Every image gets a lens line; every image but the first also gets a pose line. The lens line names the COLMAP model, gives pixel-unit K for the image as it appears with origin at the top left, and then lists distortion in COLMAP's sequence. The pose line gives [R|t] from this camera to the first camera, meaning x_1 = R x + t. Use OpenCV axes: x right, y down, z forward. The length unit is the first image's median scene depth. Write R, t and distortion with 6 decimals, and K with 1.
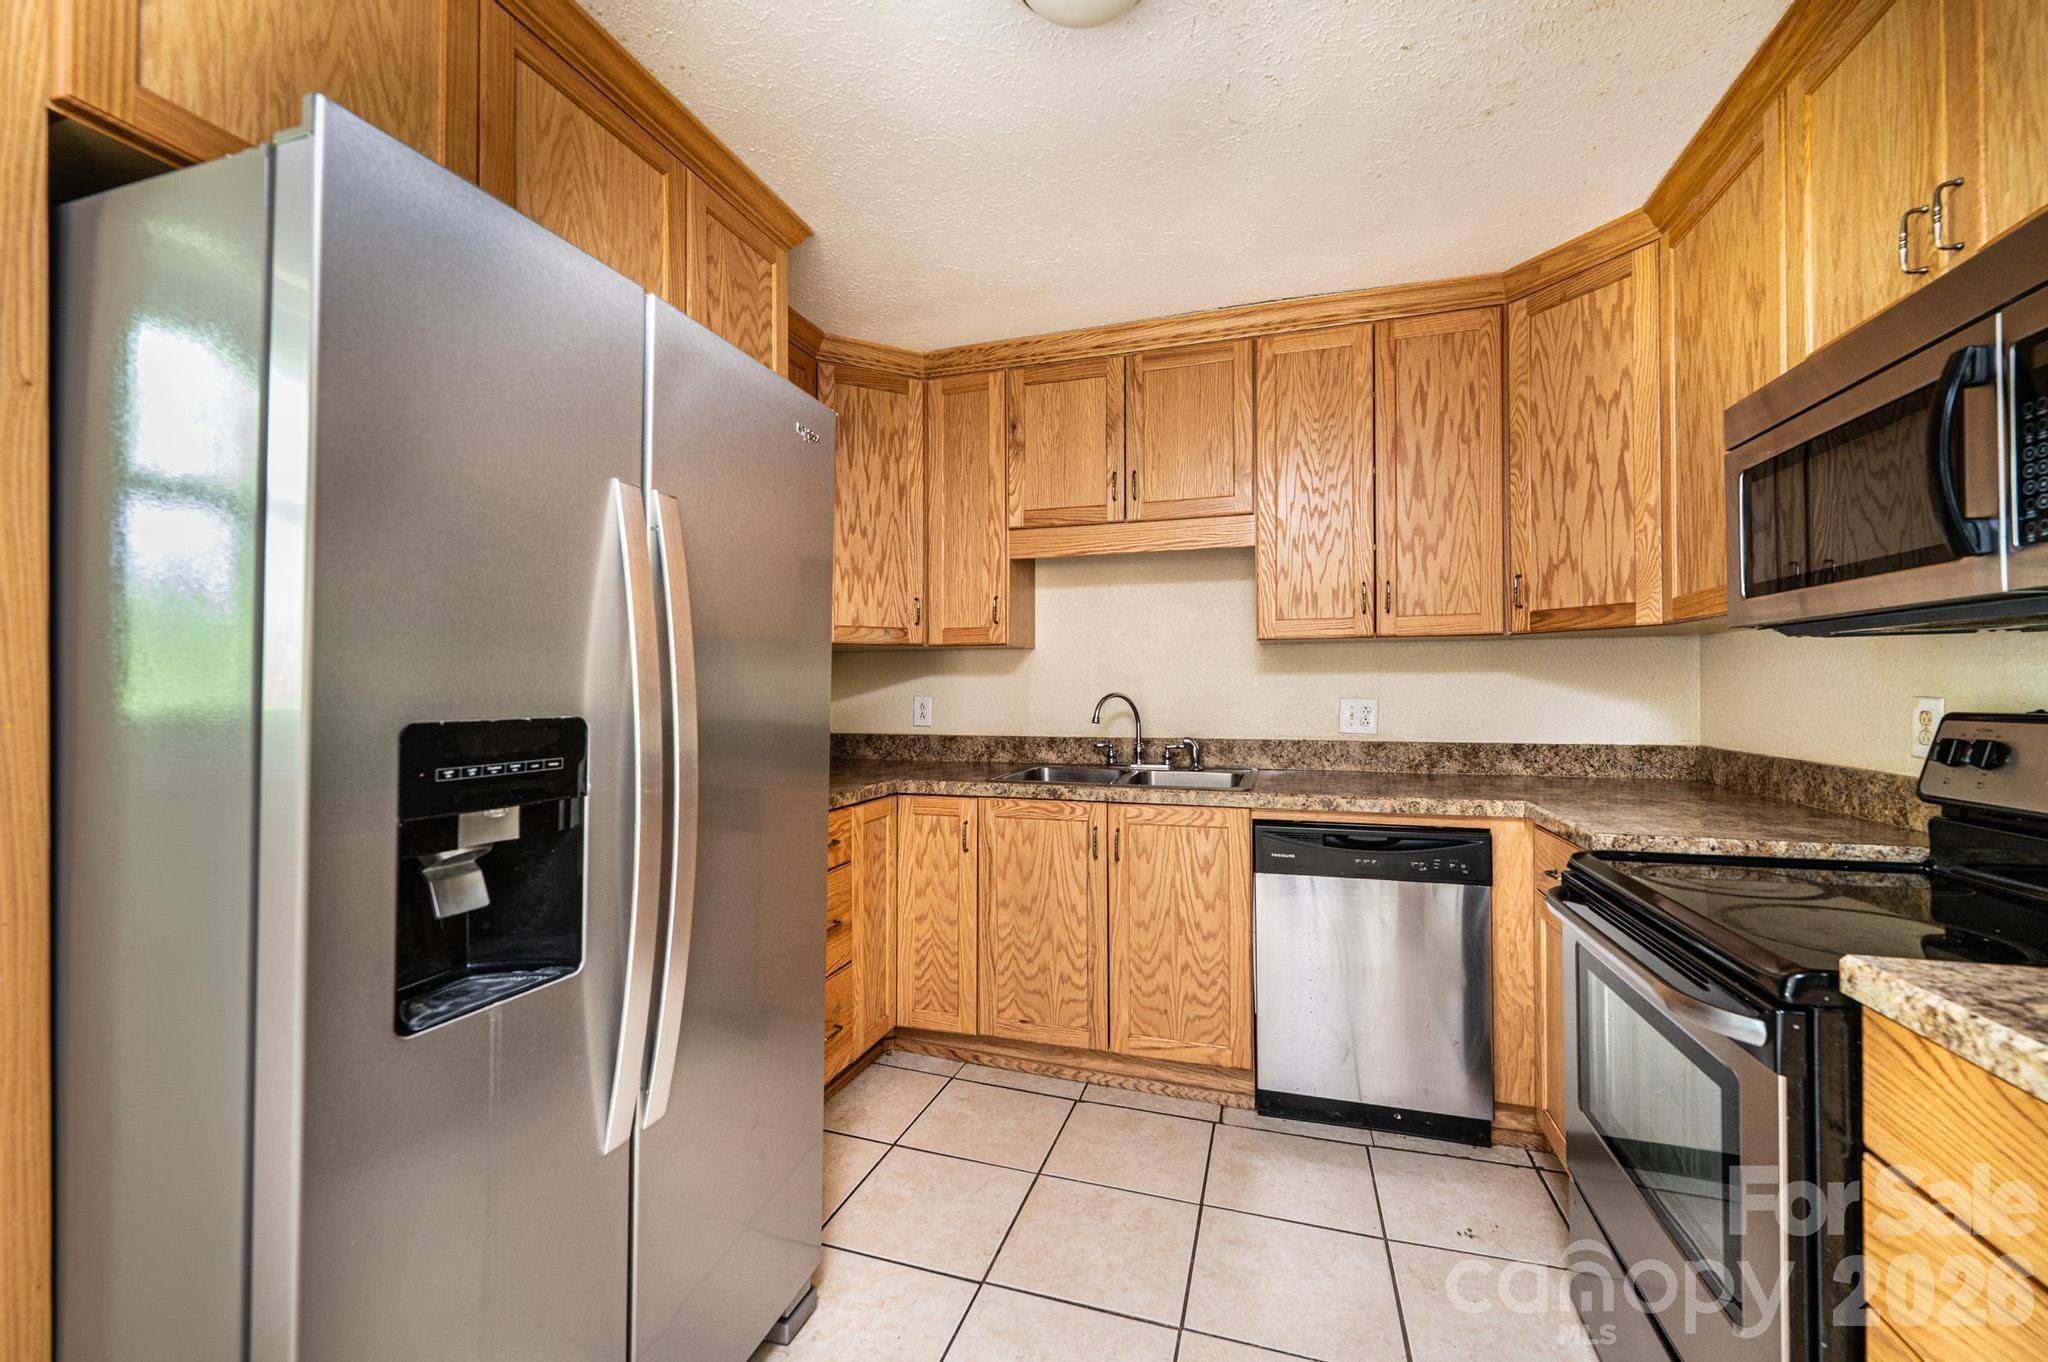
lens RADIAL K [[813.8, 0, 1026.9], [0, 813.8, 682.4], [0, 0, 1]] dist [-0.001173, -0.000125]
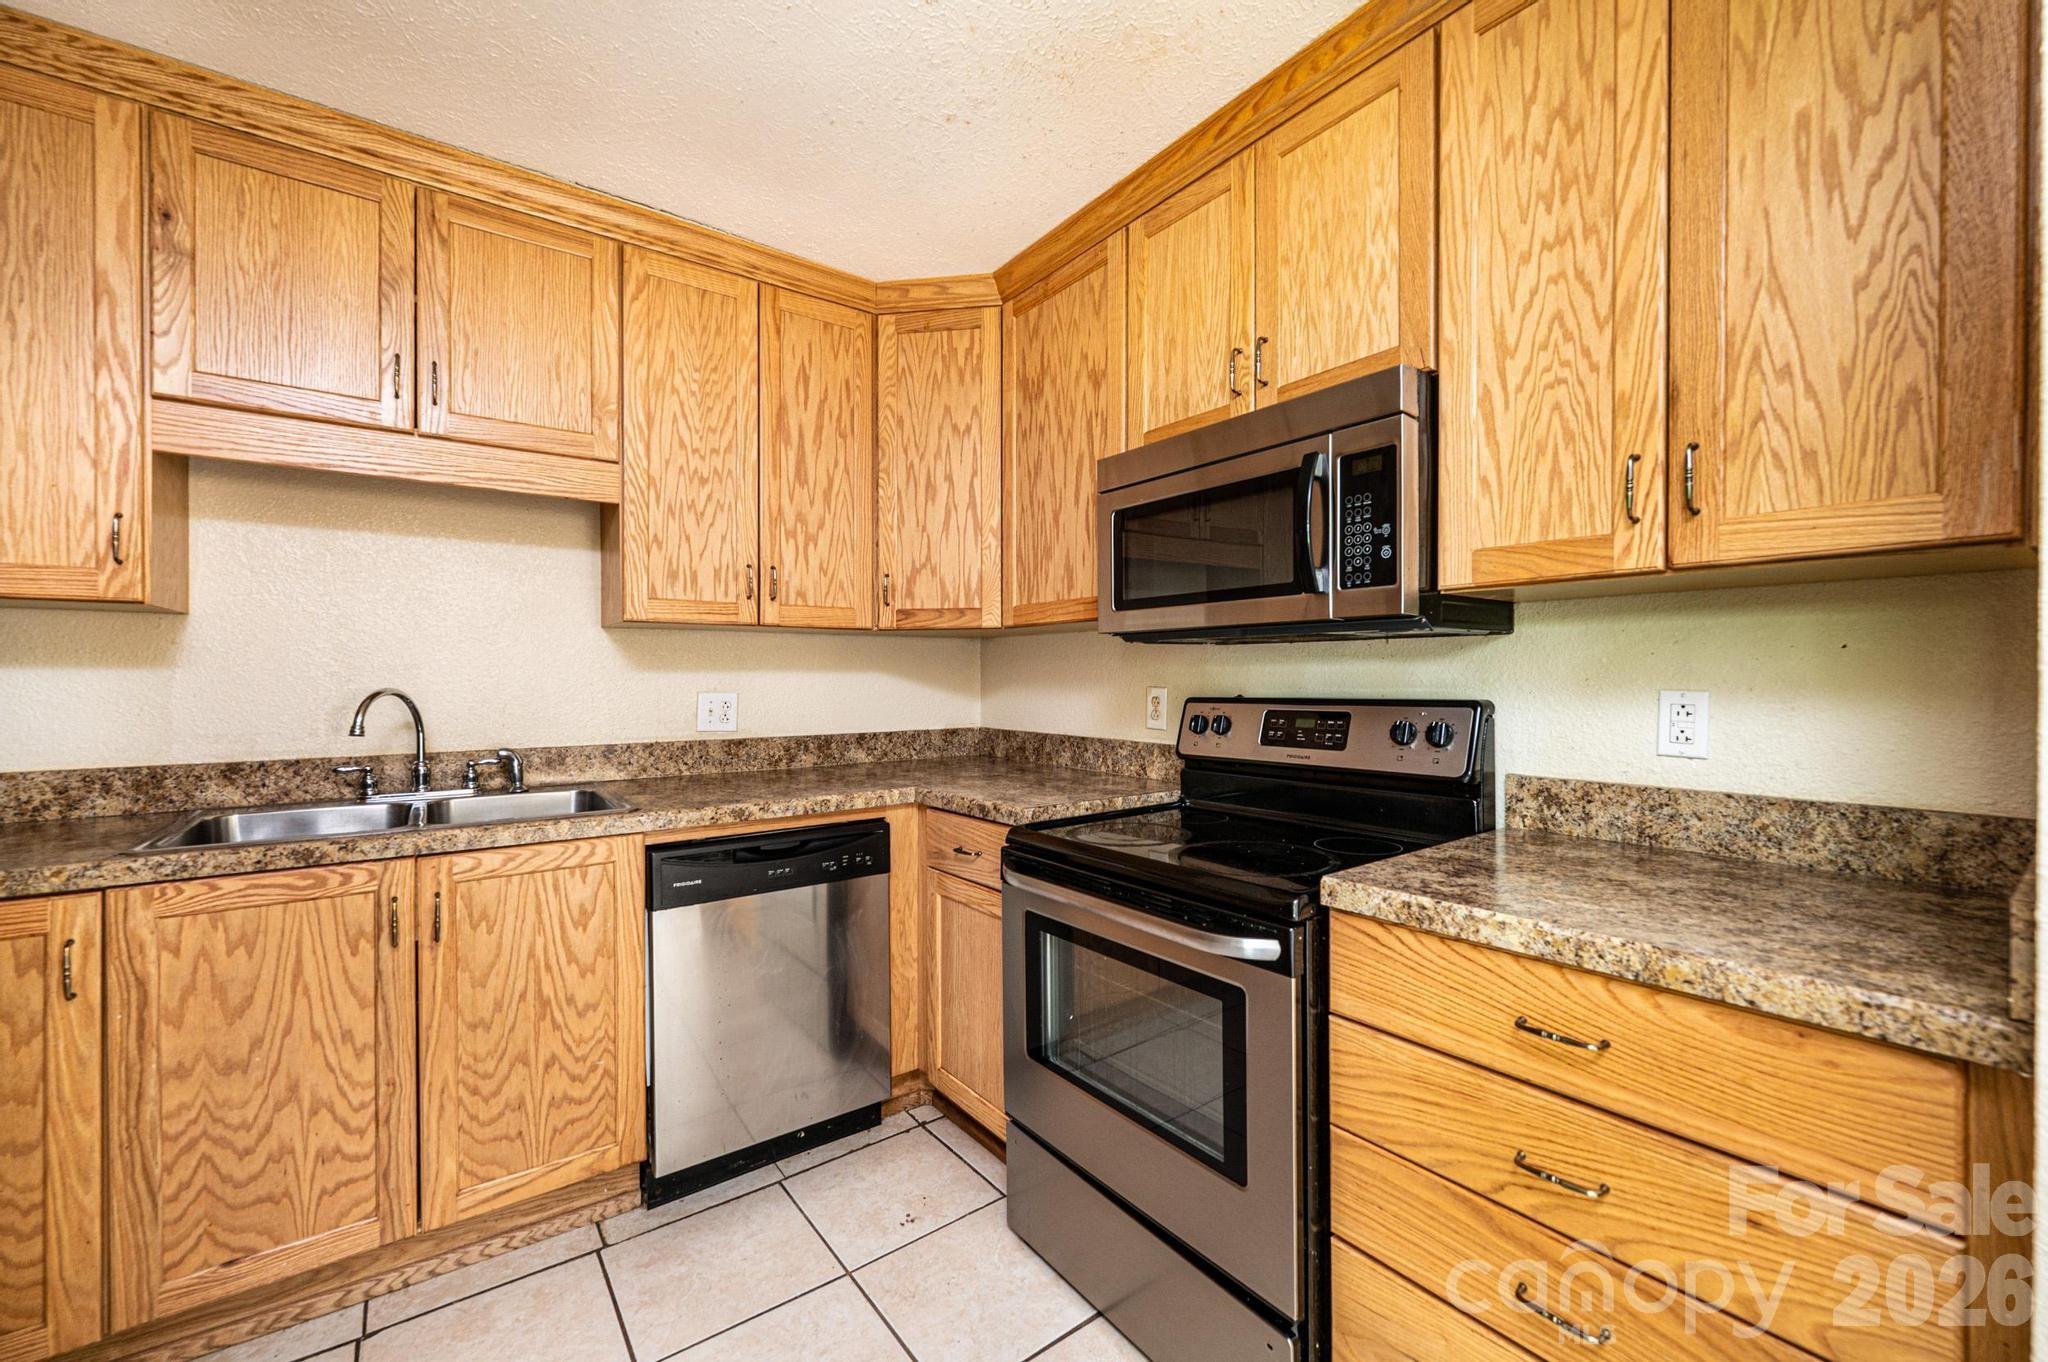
lens RADIAL K [[813.8, 0, 1026.2], [0, 813.8, 682.8], [0, 0, 1]] dist [-0.001173, -0.000125]
pose [[0.585733, -0.002541, 0.810500, -0.151894], [-0.005402, 0.999961, 0.007039, 0.000870], [-0.810486, -0.008501, 0.585697, 0.232895]]
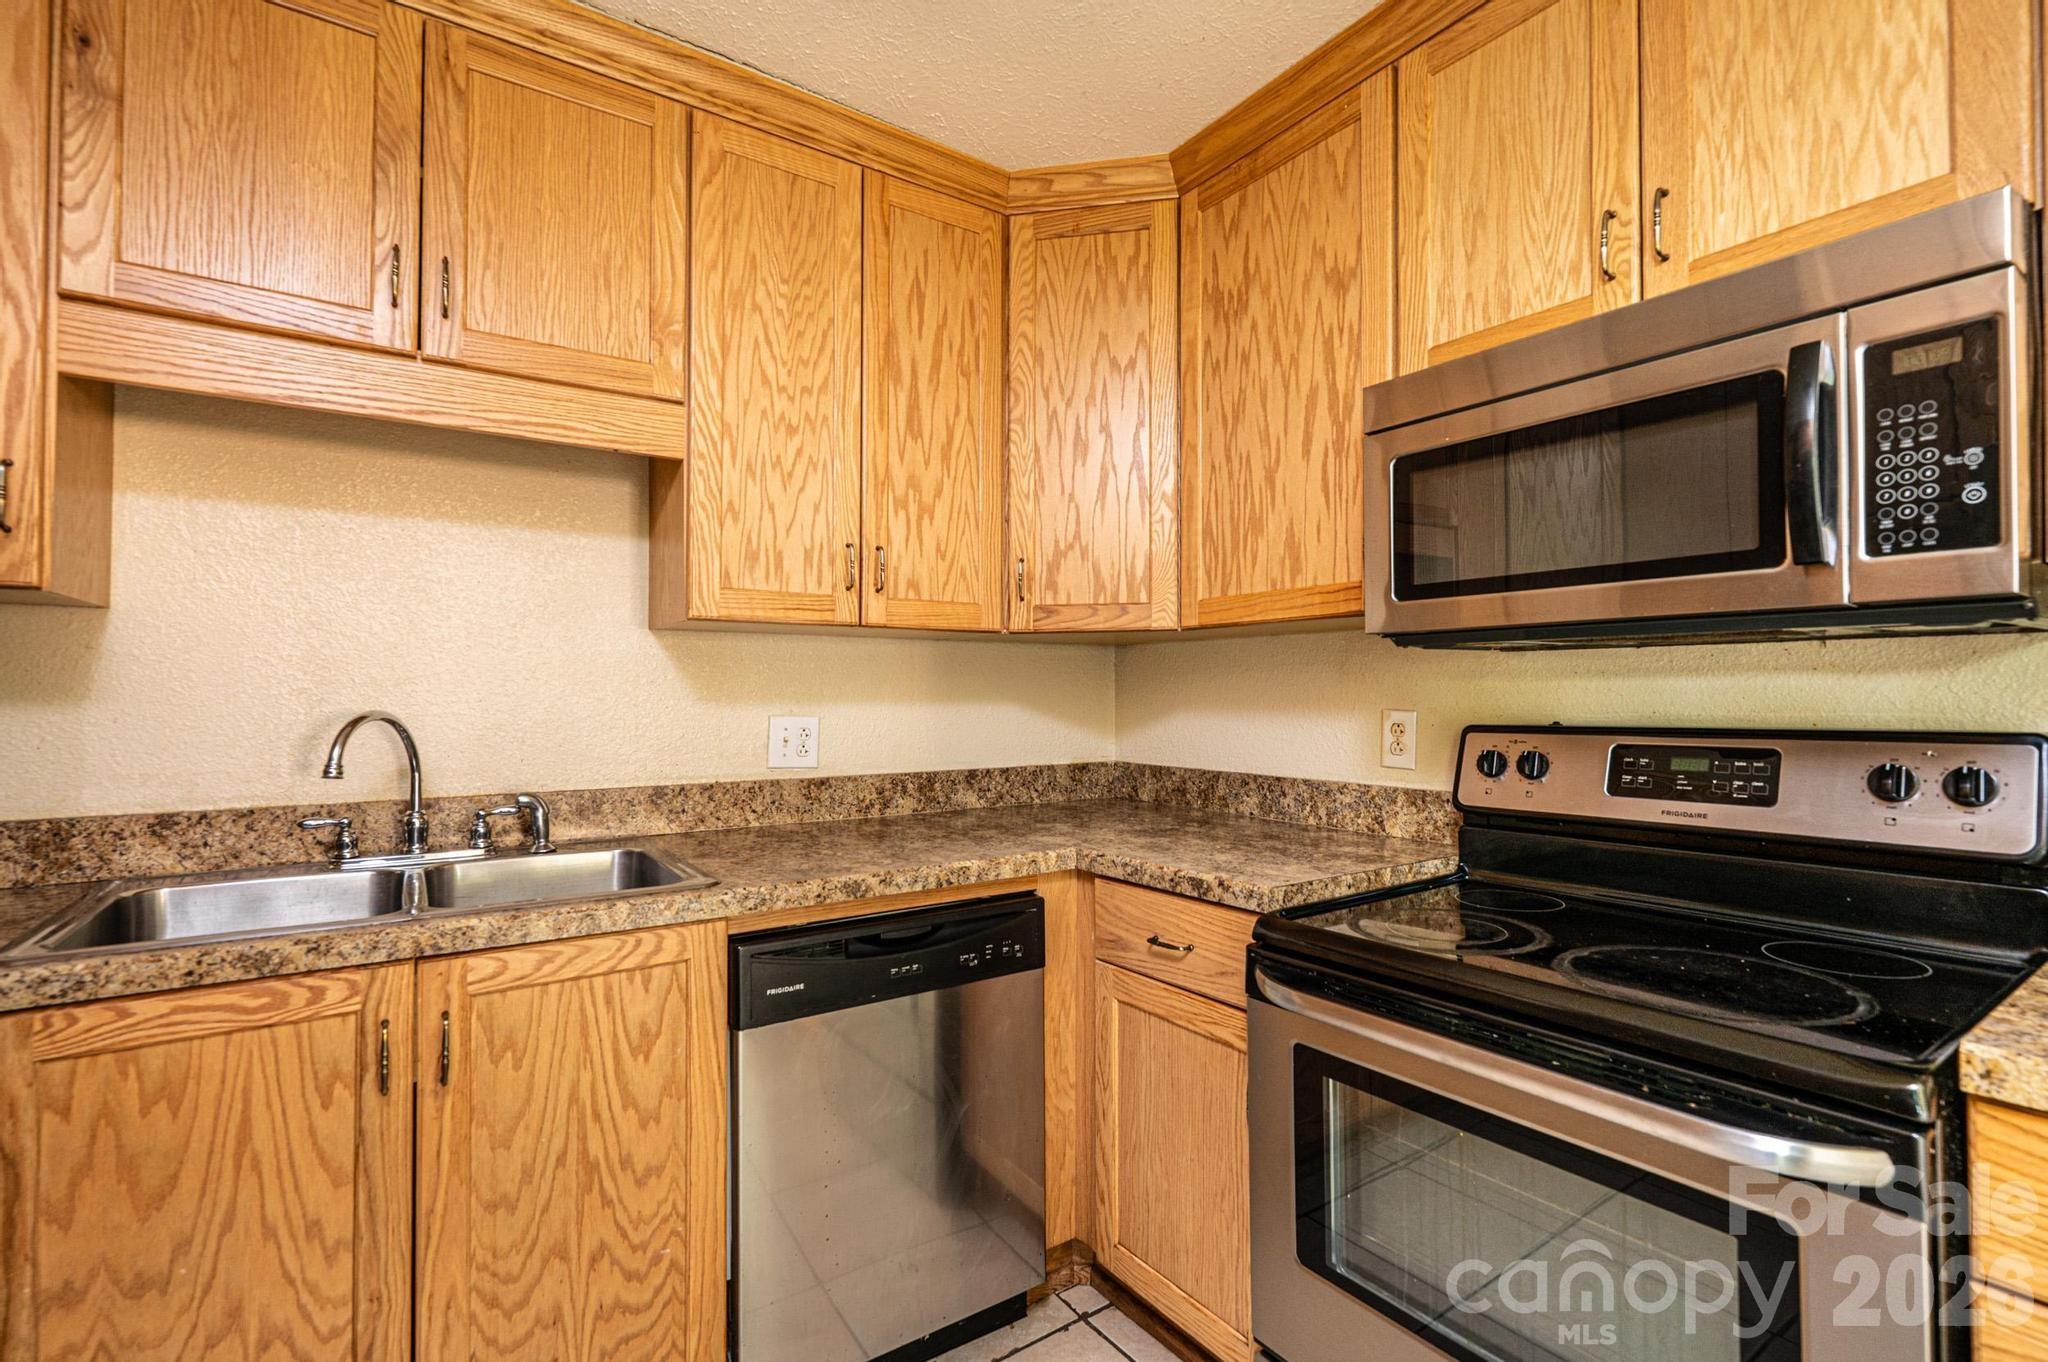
lens RADIAL K [[924.1, 0, 1026.7], [0, 924.1, 682.8], [0, 0, 1]] dist [-0.002301, 0.000338]
pose [[0.614764, 0.014676, 0.788575, -0.102264], [-0.006257, 0.999886, -0.013731, 0.001460], [-0.788686, 0.003507, 0.614786, 0.448838]]
